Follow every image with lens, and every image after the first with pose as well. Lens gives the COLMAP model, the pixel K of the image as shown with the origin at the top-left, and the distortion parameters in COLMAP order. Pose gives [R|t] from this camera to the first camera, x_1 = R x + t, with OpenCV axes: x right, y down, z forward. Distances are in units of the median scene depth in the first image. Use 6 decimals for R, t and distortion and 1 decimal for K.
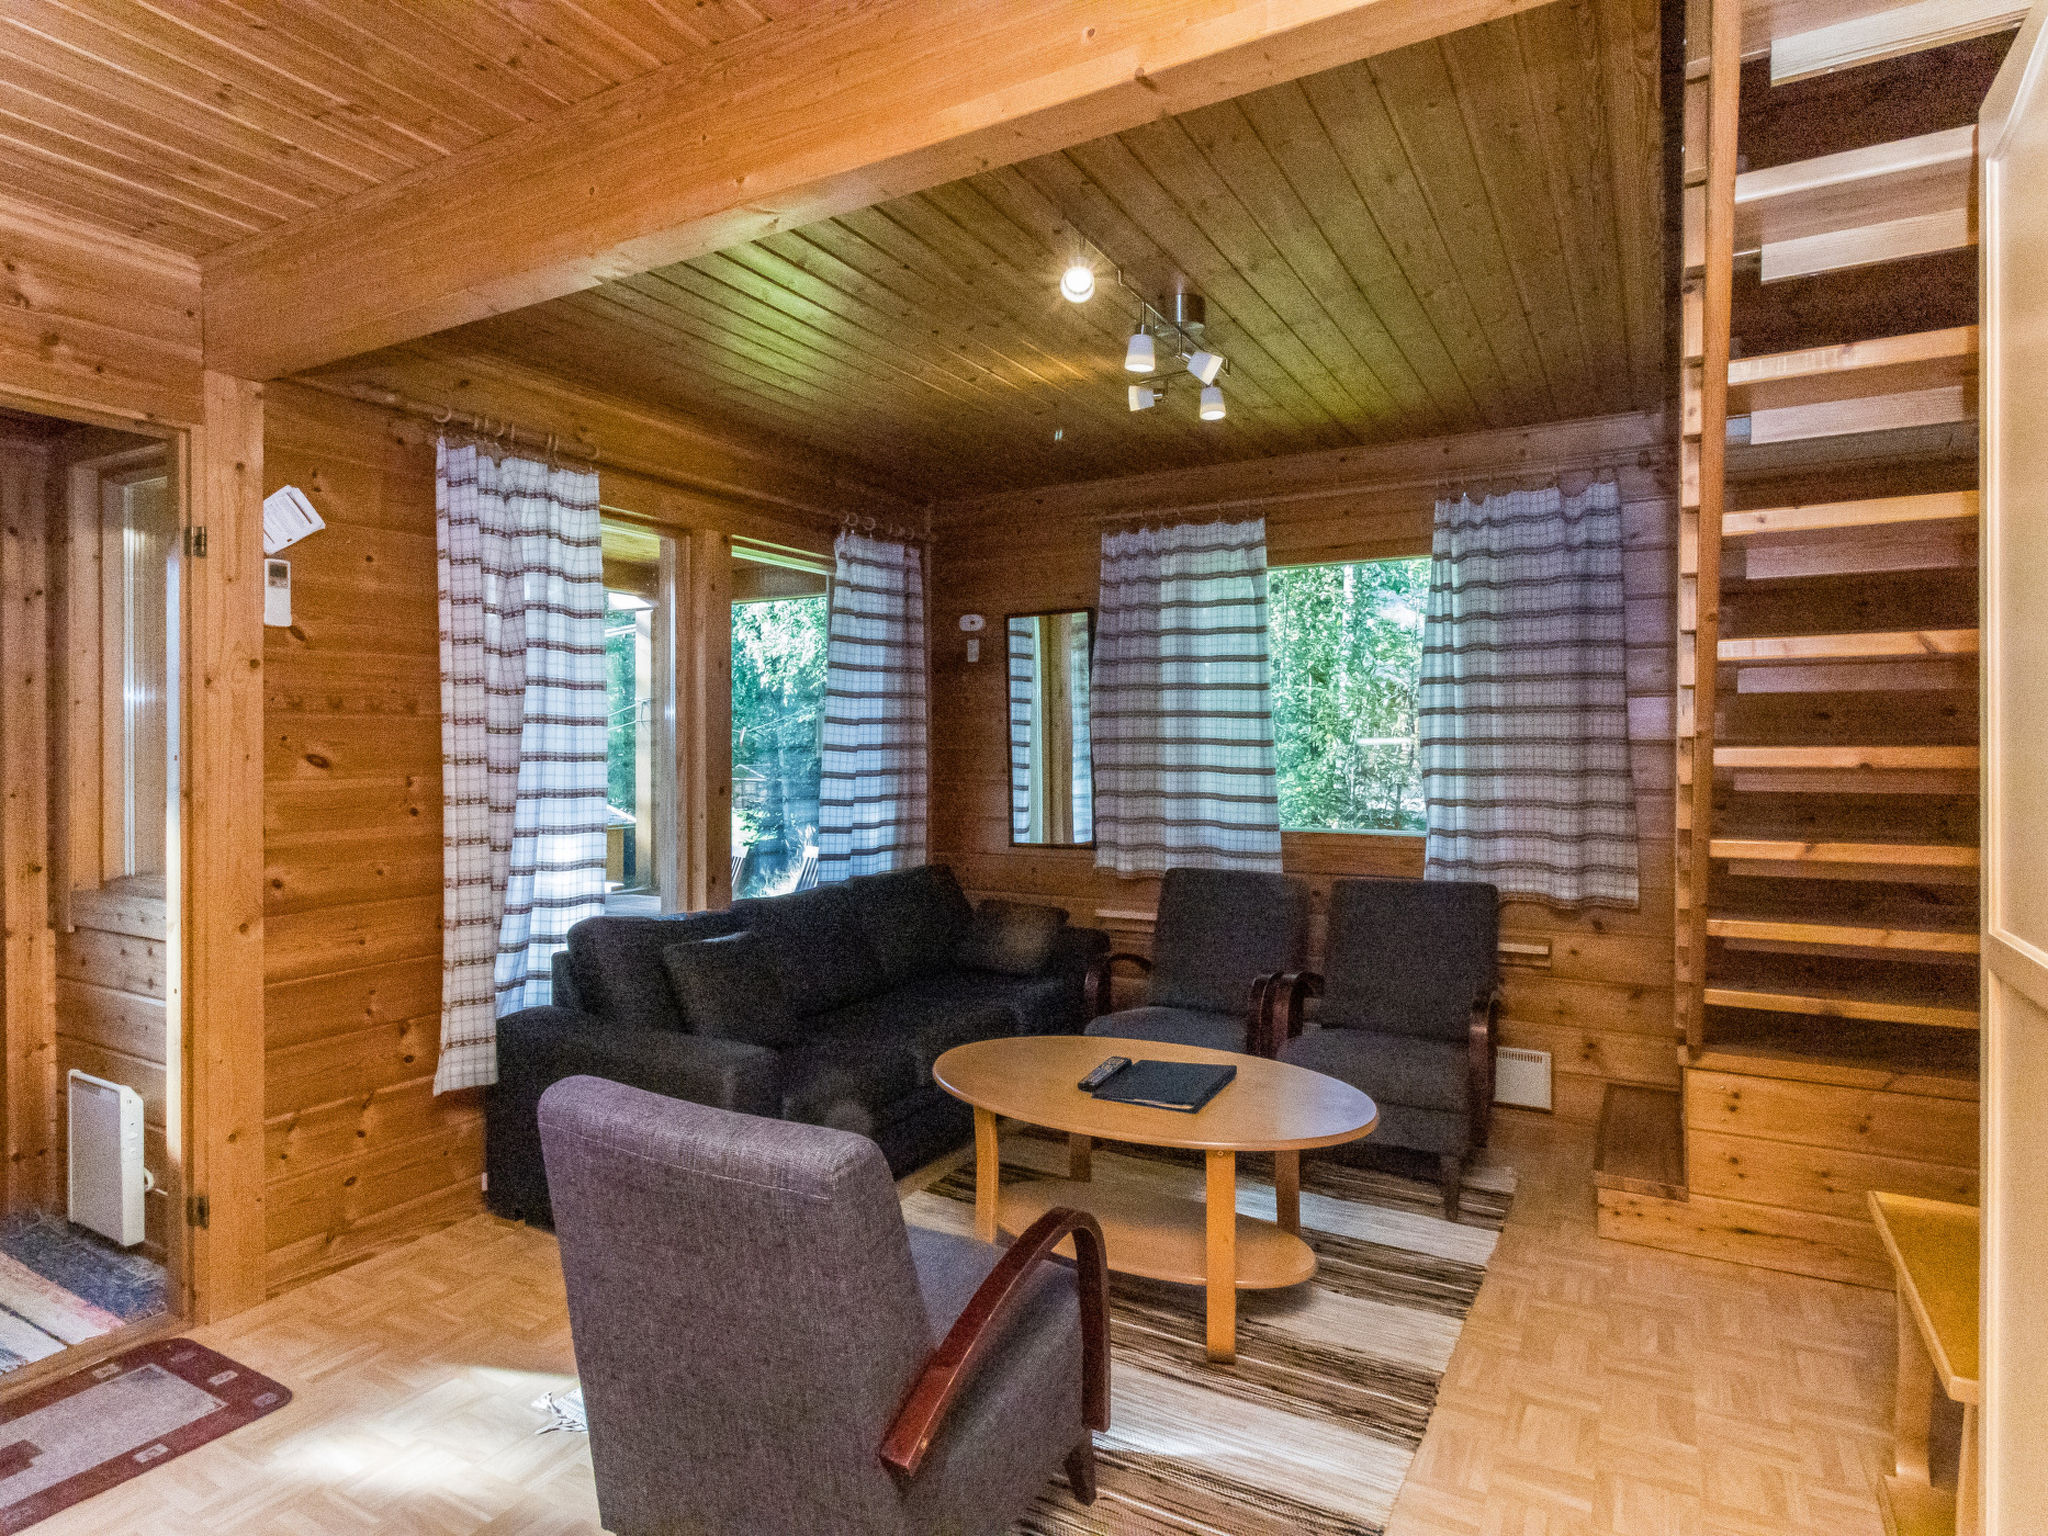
lens RADIAL K [[1116.9, 0, 1027.7], [0, 1116.9, 759.8], [0, 0, 1]] dist [0.000092, 0.000061]
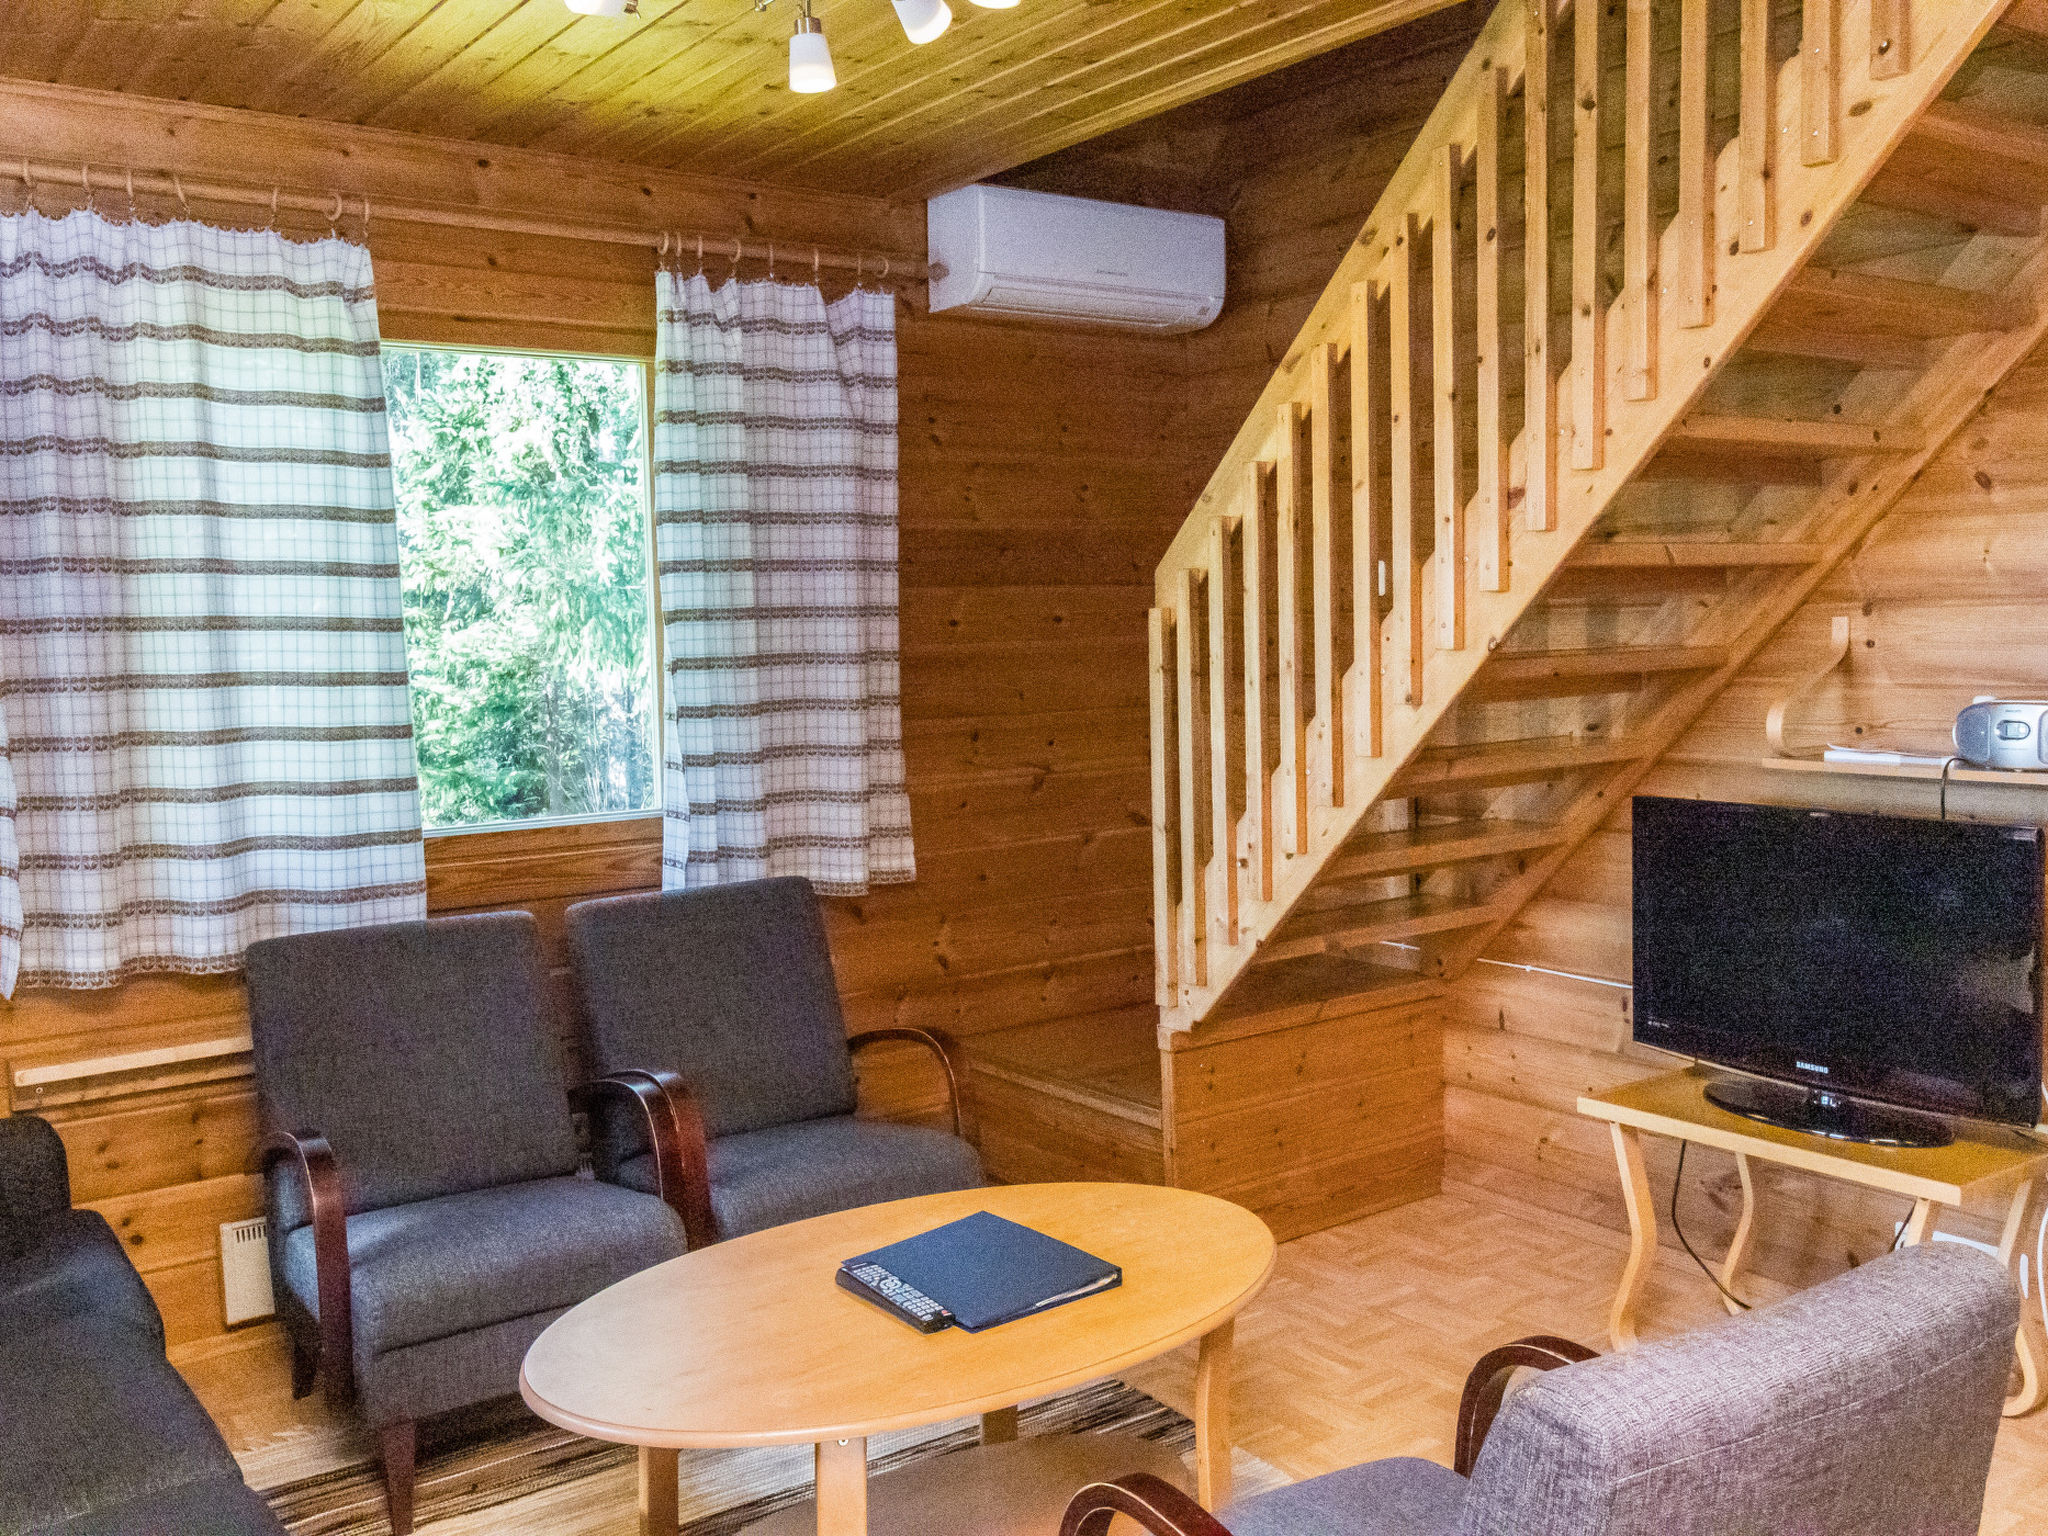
lens RADIAL K [[1826.8, 0, 1025.6], [0, 1826.8, 768.7], [0, 0, 1]] dist [-0.002398, -0.005264]
pose [[0.411162, -0.088269, 0.907279, -0.452012], [0.033073, 0.996090, 0.081922, -0.033236], [-0.910962, -0.003676, 0.412473, 0.372976]]
